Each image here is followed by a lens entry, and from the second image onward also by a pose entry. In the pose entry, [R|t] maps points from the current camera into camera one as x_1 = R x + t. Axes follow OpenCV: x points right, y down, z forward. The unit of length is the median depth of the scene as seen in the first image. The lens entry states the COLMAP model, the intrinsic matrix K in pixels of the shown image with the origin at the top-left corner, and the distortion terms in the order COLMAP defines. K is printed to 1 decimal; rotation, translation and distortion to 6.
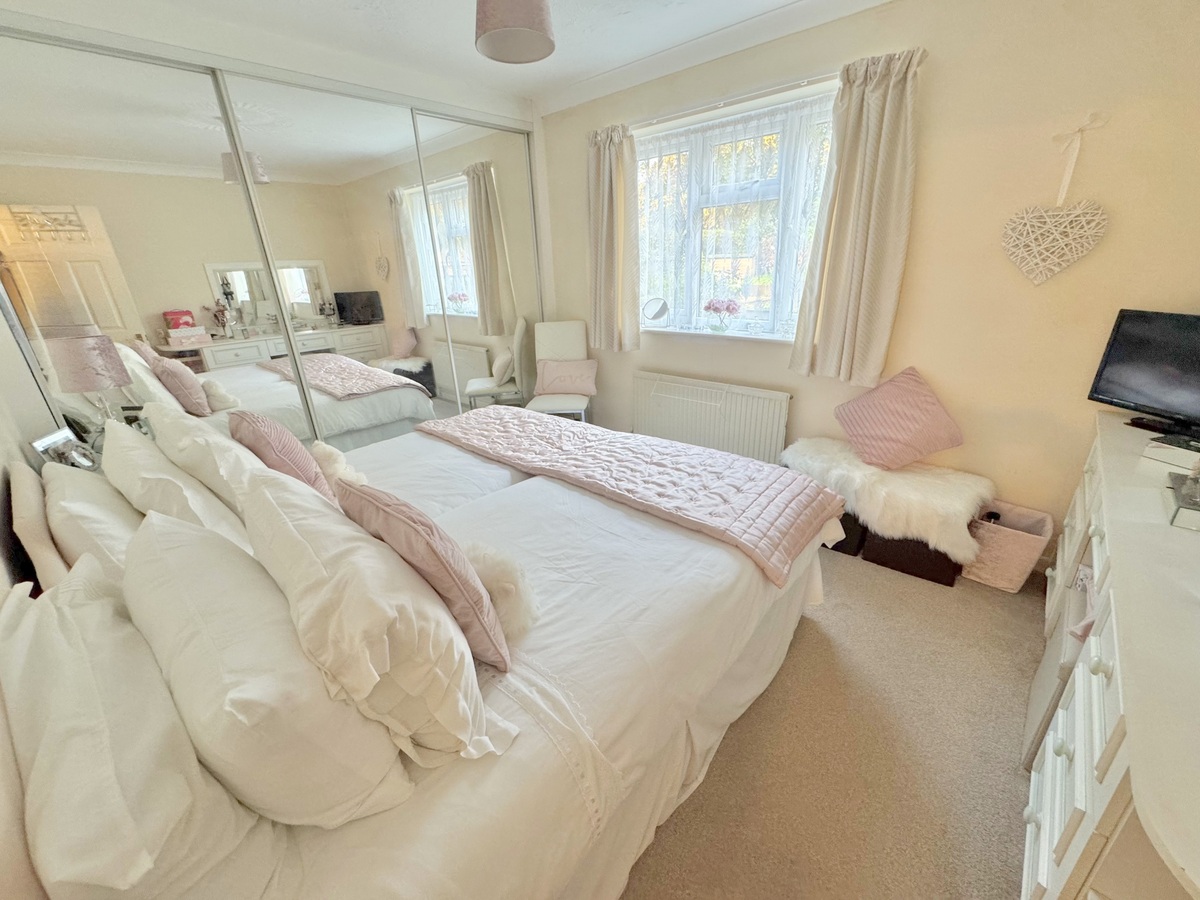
lens RADIAL K [[477.2, 0, 600.5], [0, 477.2, 449.5], [0, 0, 1]] dist [-0.003985, 0.000351]
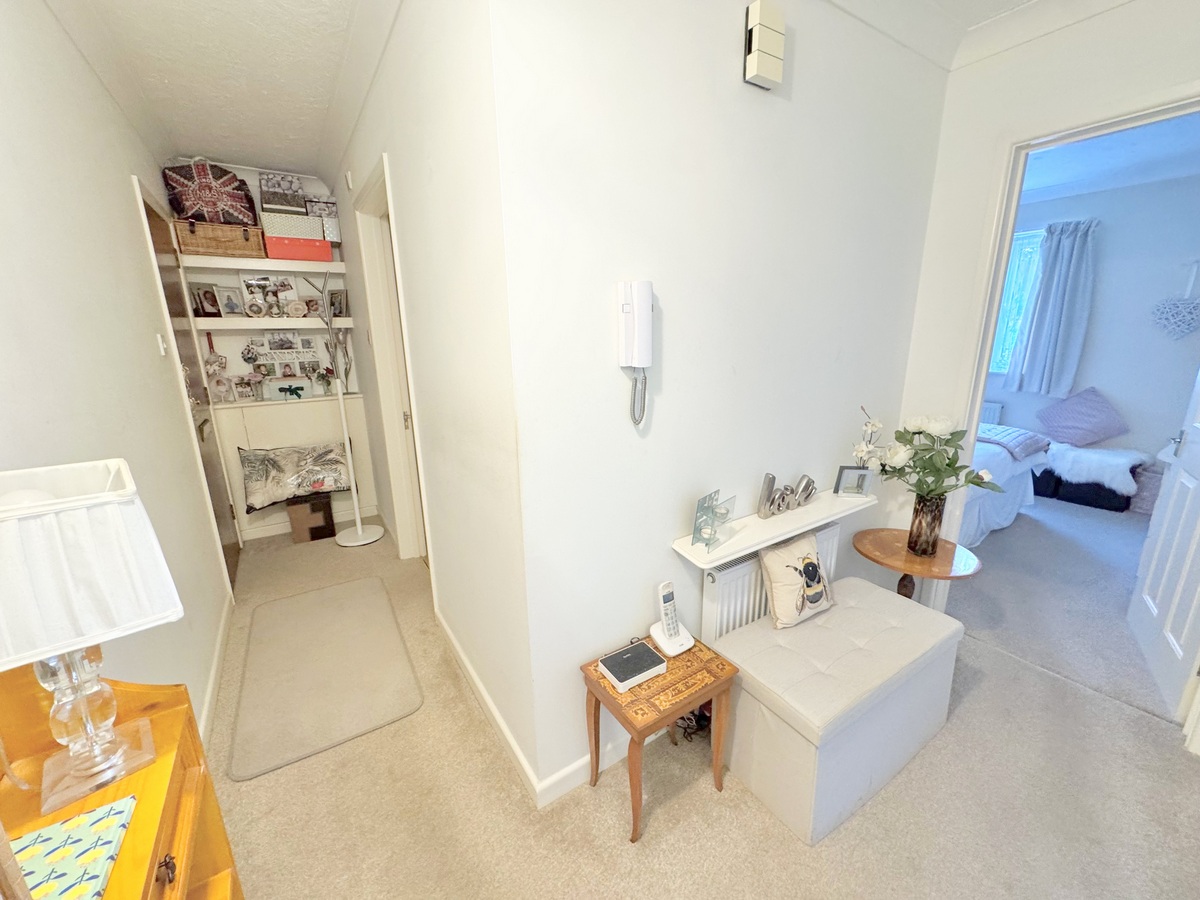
lens RADIAL K [[477.2, 0, 600.3], [0, 477.2, 450.2], [0, 0, 1]] dist [-0.003985, 0.000351]
pose [[0.968645, 0.079931, -0.235239, -0.644356], [-0.107255, 0.988593, -0.105734, 0.430213], [0.224105, 0.127650, 0.966169, -1.025269]]
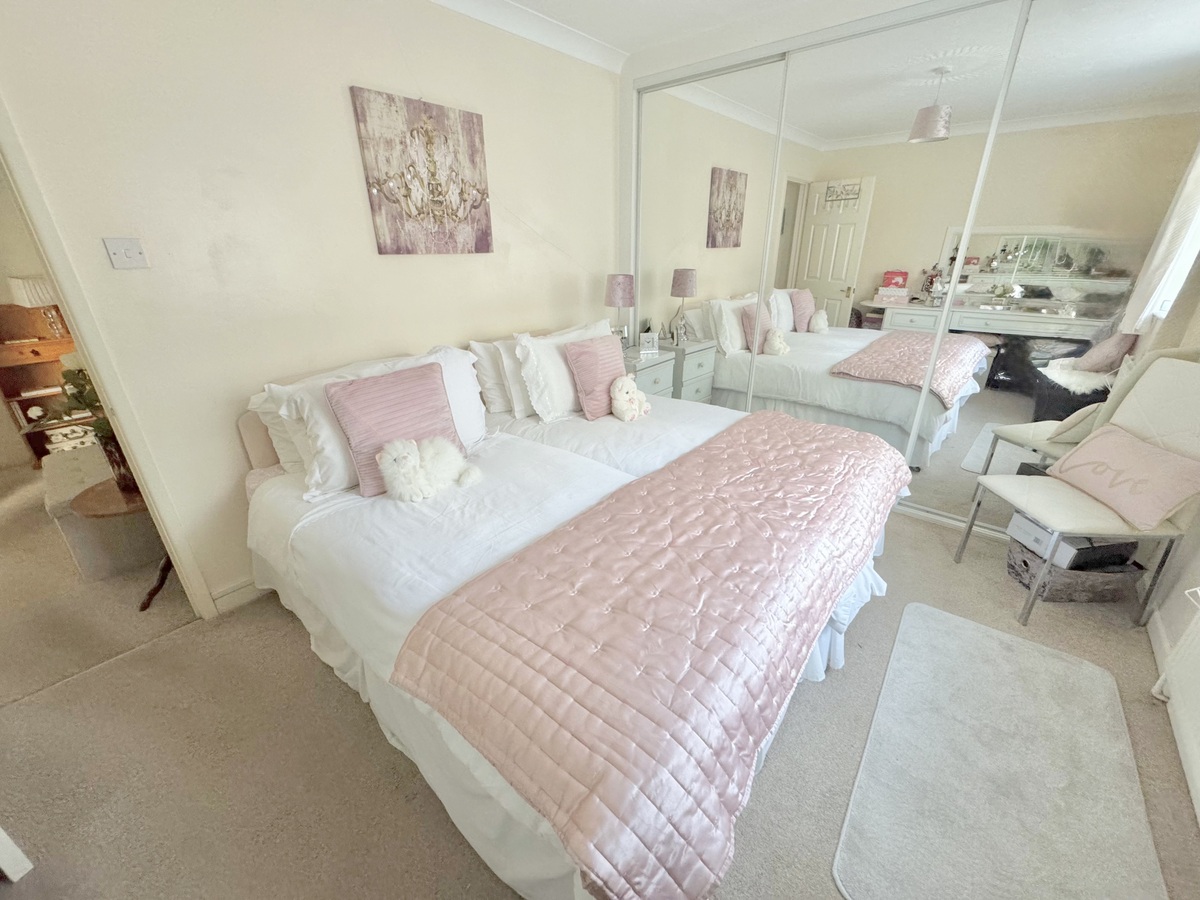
lens RADIAL K [[477.2, 0, 596.5], [0, 477.2, 451.7], [0, 0, 1]] dist [-0.003985, 0.000351]
pose [[0.042709, 0.428656, -0.902458, 0.580976], [-0.358818, 0.849598, 0.386567, -0.272380], [0.932430, 0.307308, 0.190095, 0.653032]]
